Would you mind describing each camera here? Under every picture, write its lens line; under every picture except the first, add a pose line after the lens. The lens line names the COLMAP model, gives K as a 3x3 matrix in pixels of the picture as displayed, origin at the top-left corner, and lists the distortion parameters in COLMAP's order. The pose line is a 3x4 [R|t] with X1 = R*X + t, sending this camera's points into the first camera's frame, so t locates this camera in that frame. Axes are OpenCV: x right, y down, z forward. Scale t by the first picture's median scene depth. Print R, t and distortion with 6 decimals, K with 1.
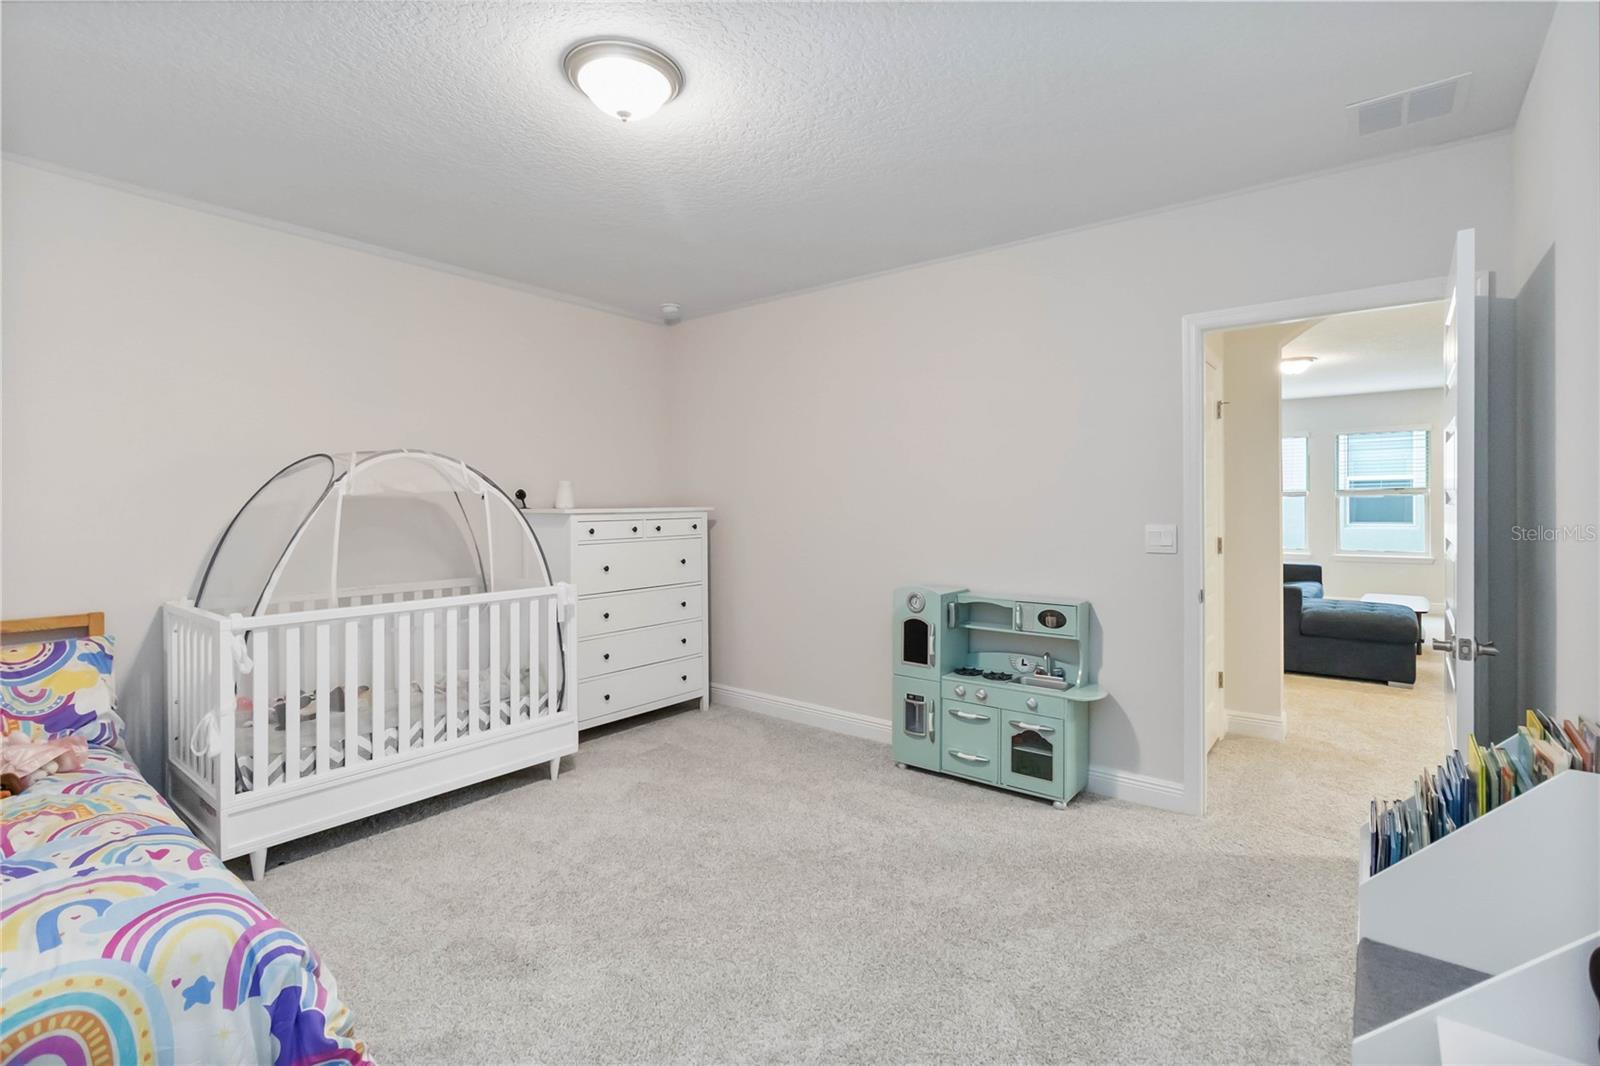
lens RADIAL K [[734.2, 0, 800.1], [0, 734.2, 503.9], [0, 0, 1]] dist [-0.000359, 0.000114]
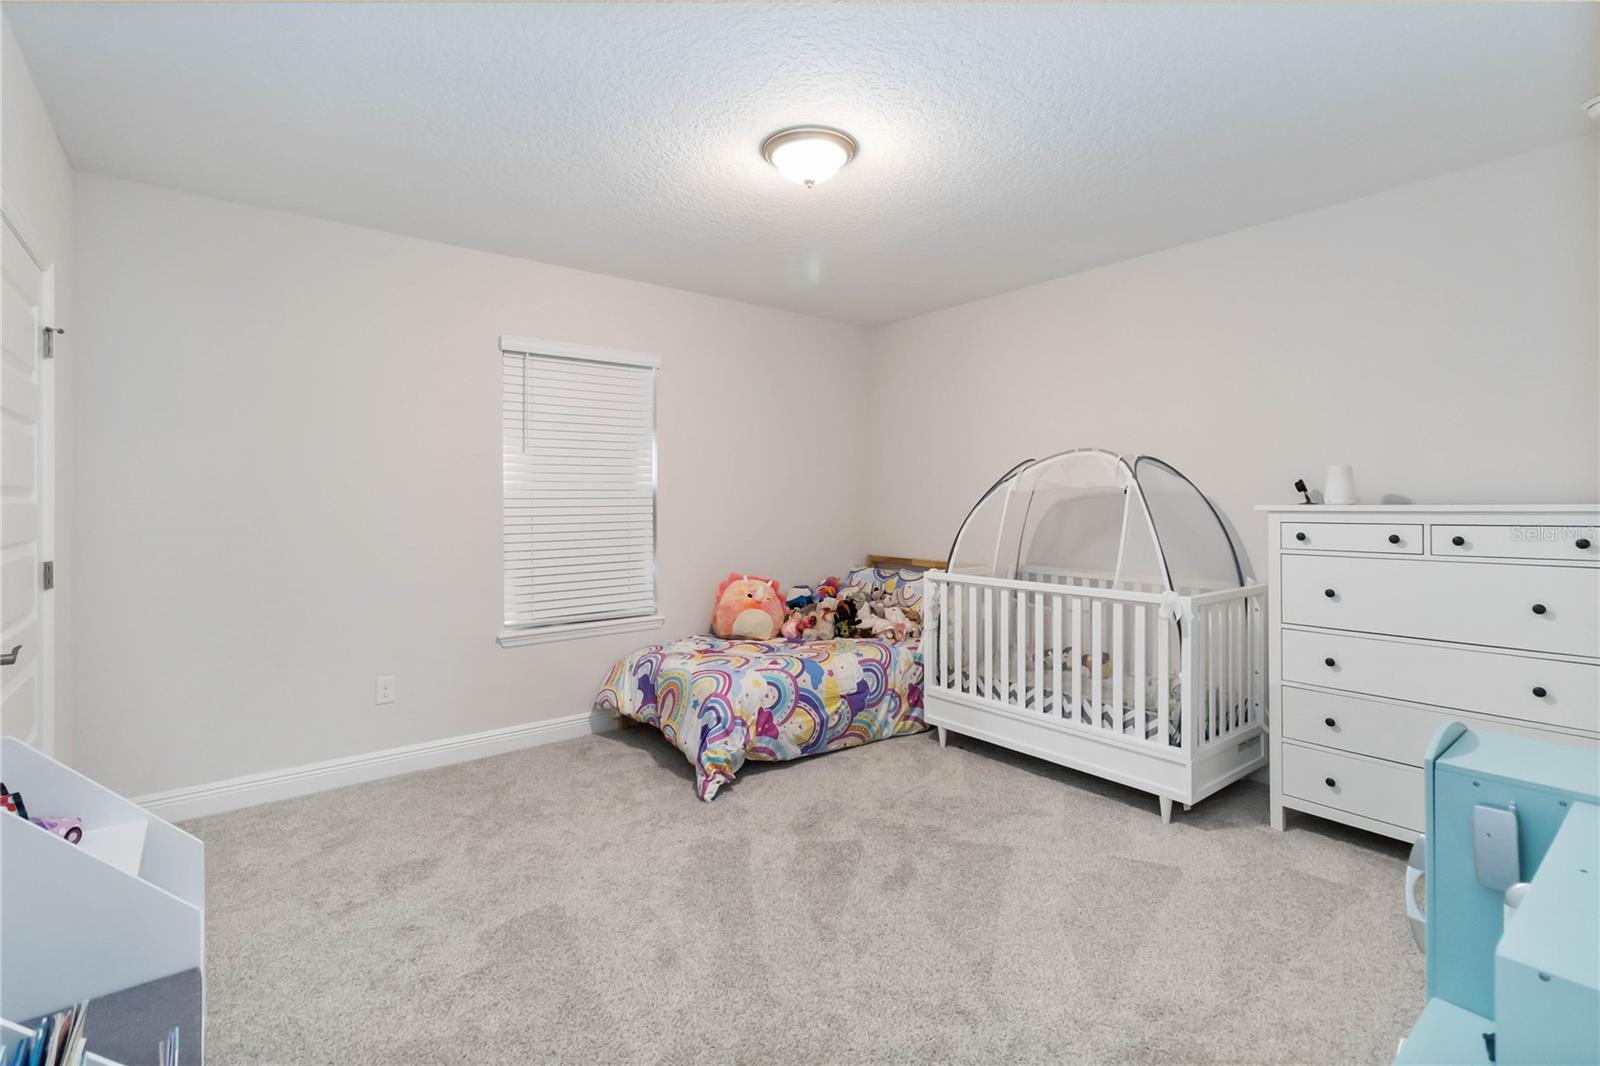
lens RADIAL K [[741.6, 0, 800.1], [0, 741.6, 498.2], [0, 0, 1]] dist [-0.001107, -0.000119]
pose [[-0.231674, 0.000234, -0.972794, 0.661019], [0.001332, 0.999999, -0.000077, -0.000681], [0.972793, -0.001314, -0.231674, 0.867296]]
